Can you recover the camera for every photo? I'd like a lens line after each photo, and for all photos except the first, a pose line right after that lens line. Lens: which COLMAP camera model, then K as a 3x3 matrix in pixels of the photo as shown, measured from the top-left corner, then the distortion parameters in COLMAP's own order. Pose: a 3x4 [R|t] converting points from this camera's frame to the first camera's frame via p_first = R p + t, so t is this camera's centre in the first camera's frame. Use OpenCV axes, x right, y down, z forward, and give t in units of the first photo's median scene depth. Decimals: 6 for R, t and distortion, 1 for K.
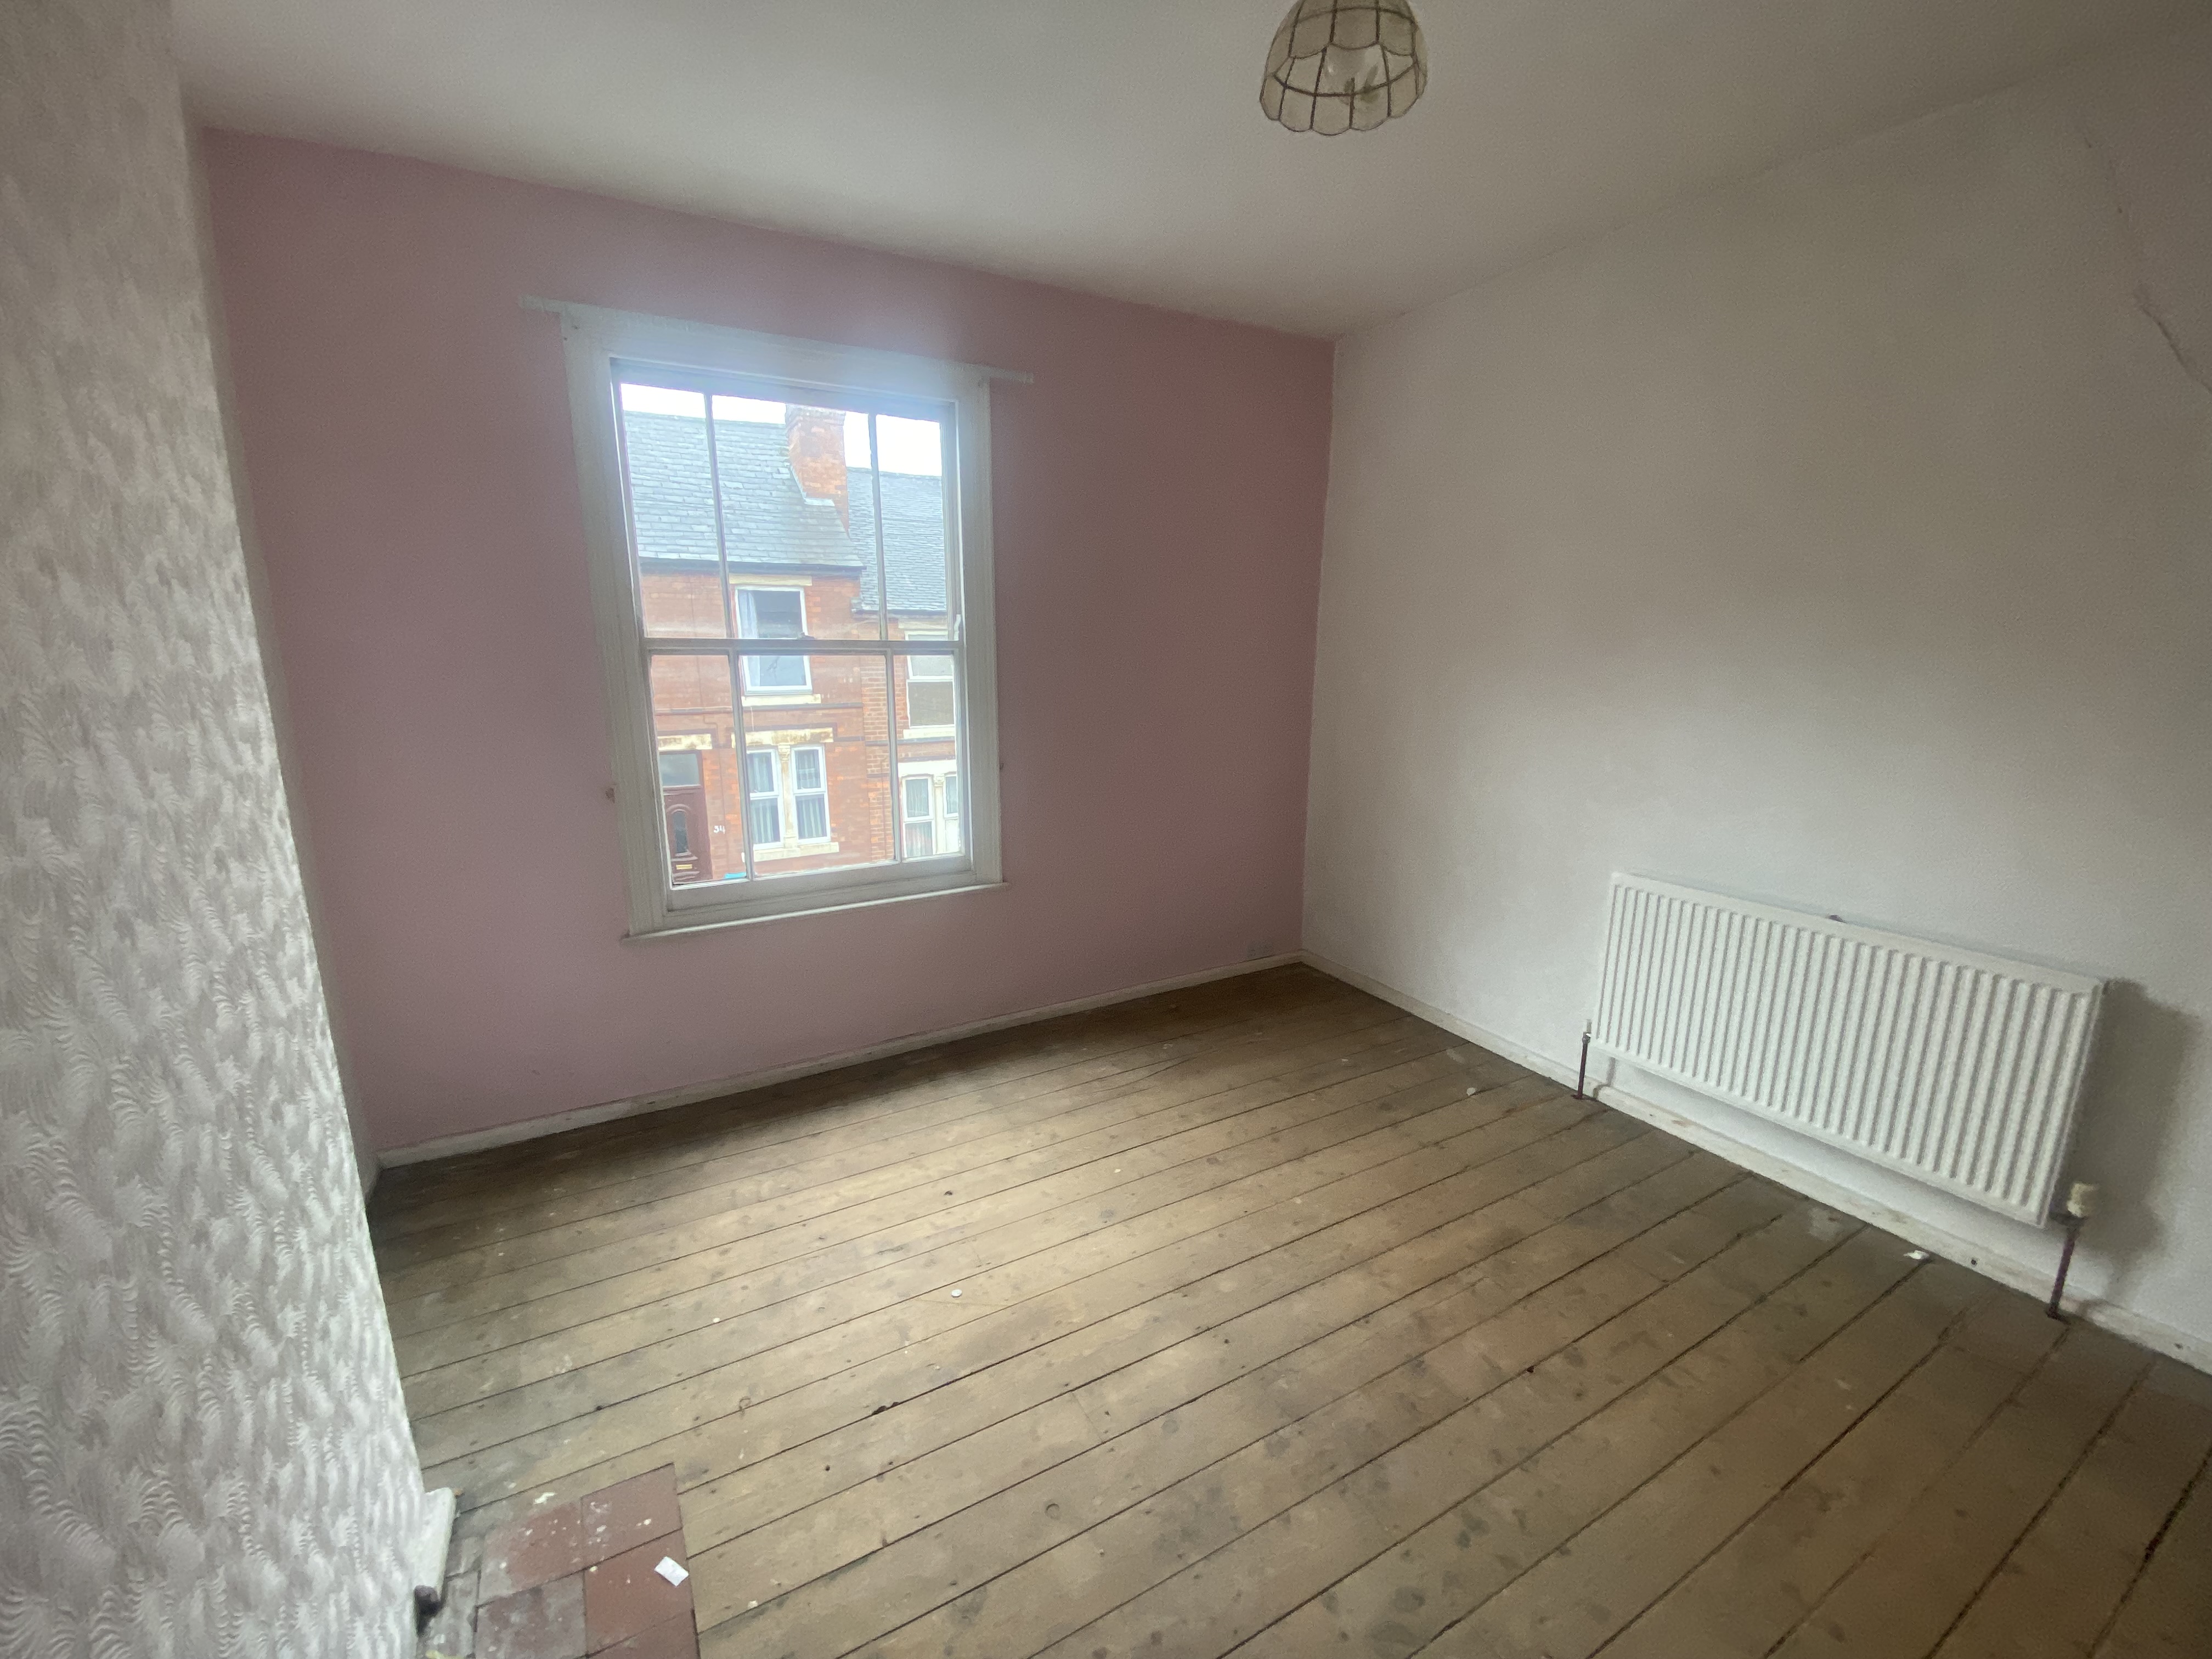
lens RADIAL K [[919.8, 0, 1097.4], [0, 919.8, 824.1], [0, 0, 1]] dist [0.045245, -0.032746]
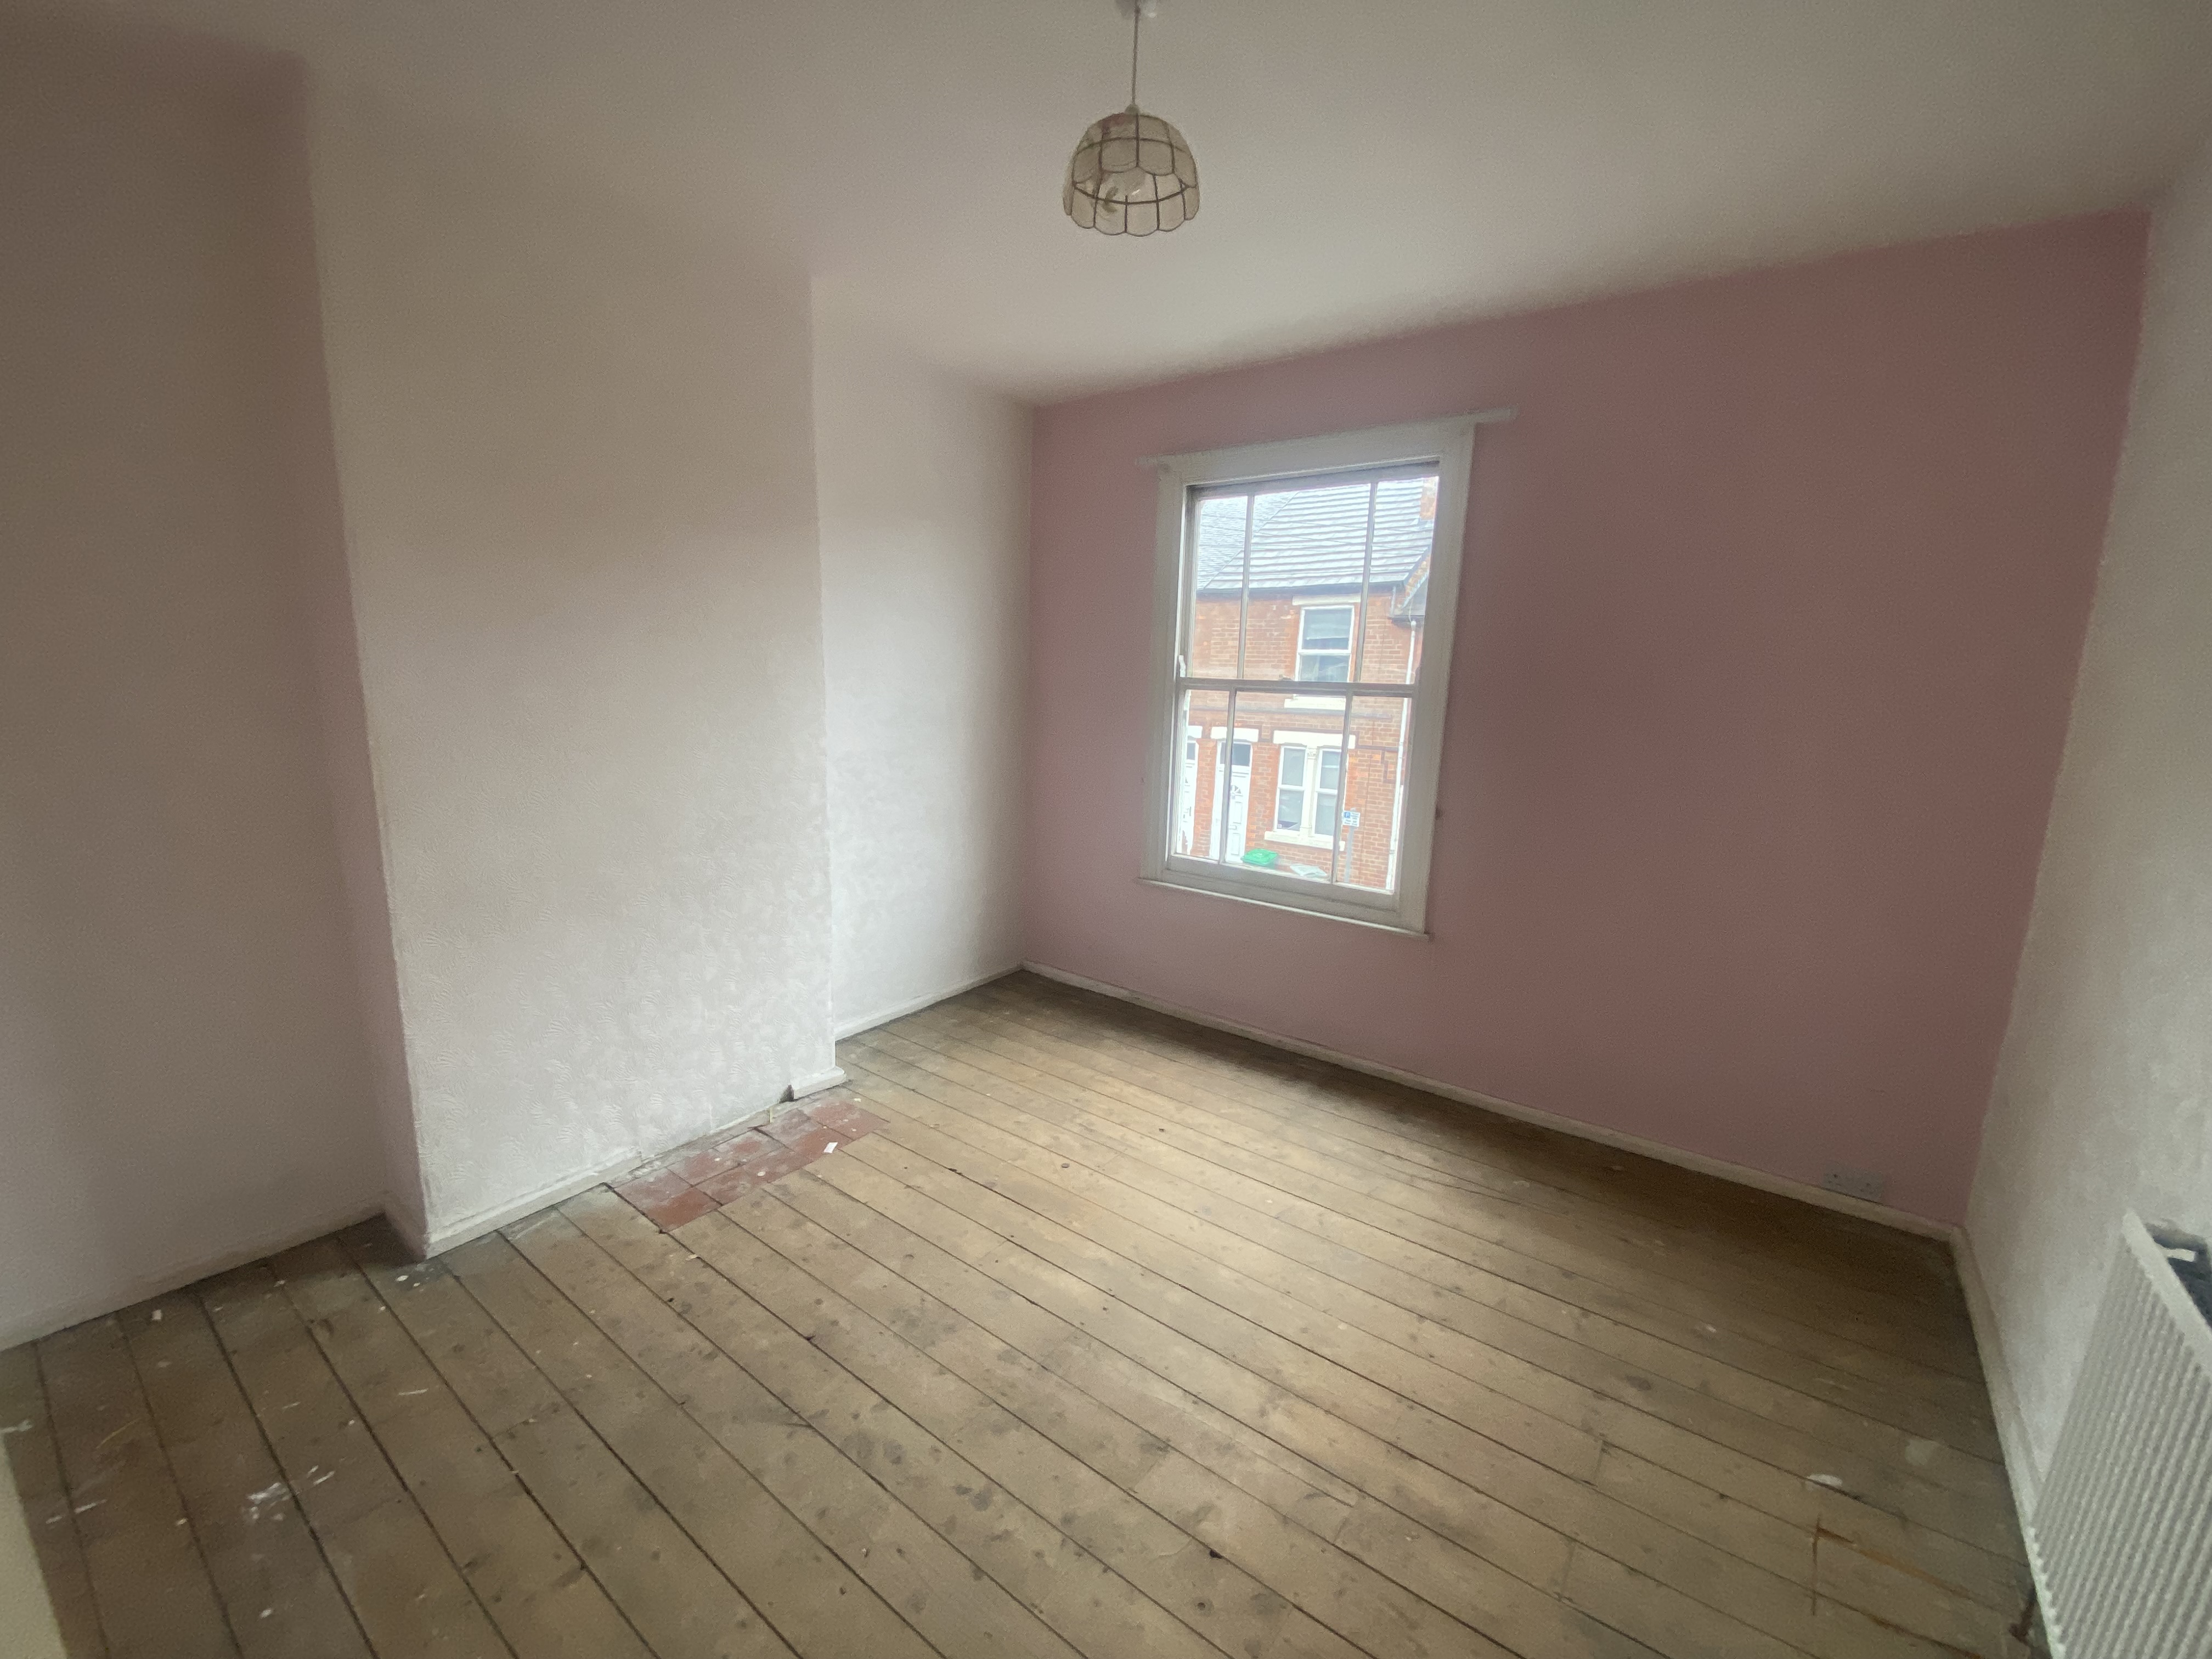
lens RADIAL K [[919.8, 0, 1097.4], [0, 919.8, 824.1], [0, 0, 1]] dist [0.045245, -0.032746]
pose [[0.402818, 0.165872, -0.900124, 0.846295], [-0.225299, 0.971151, 0.078136, -0.064339], [0.887118, 0.171323, 0.428568, 0.356557]]
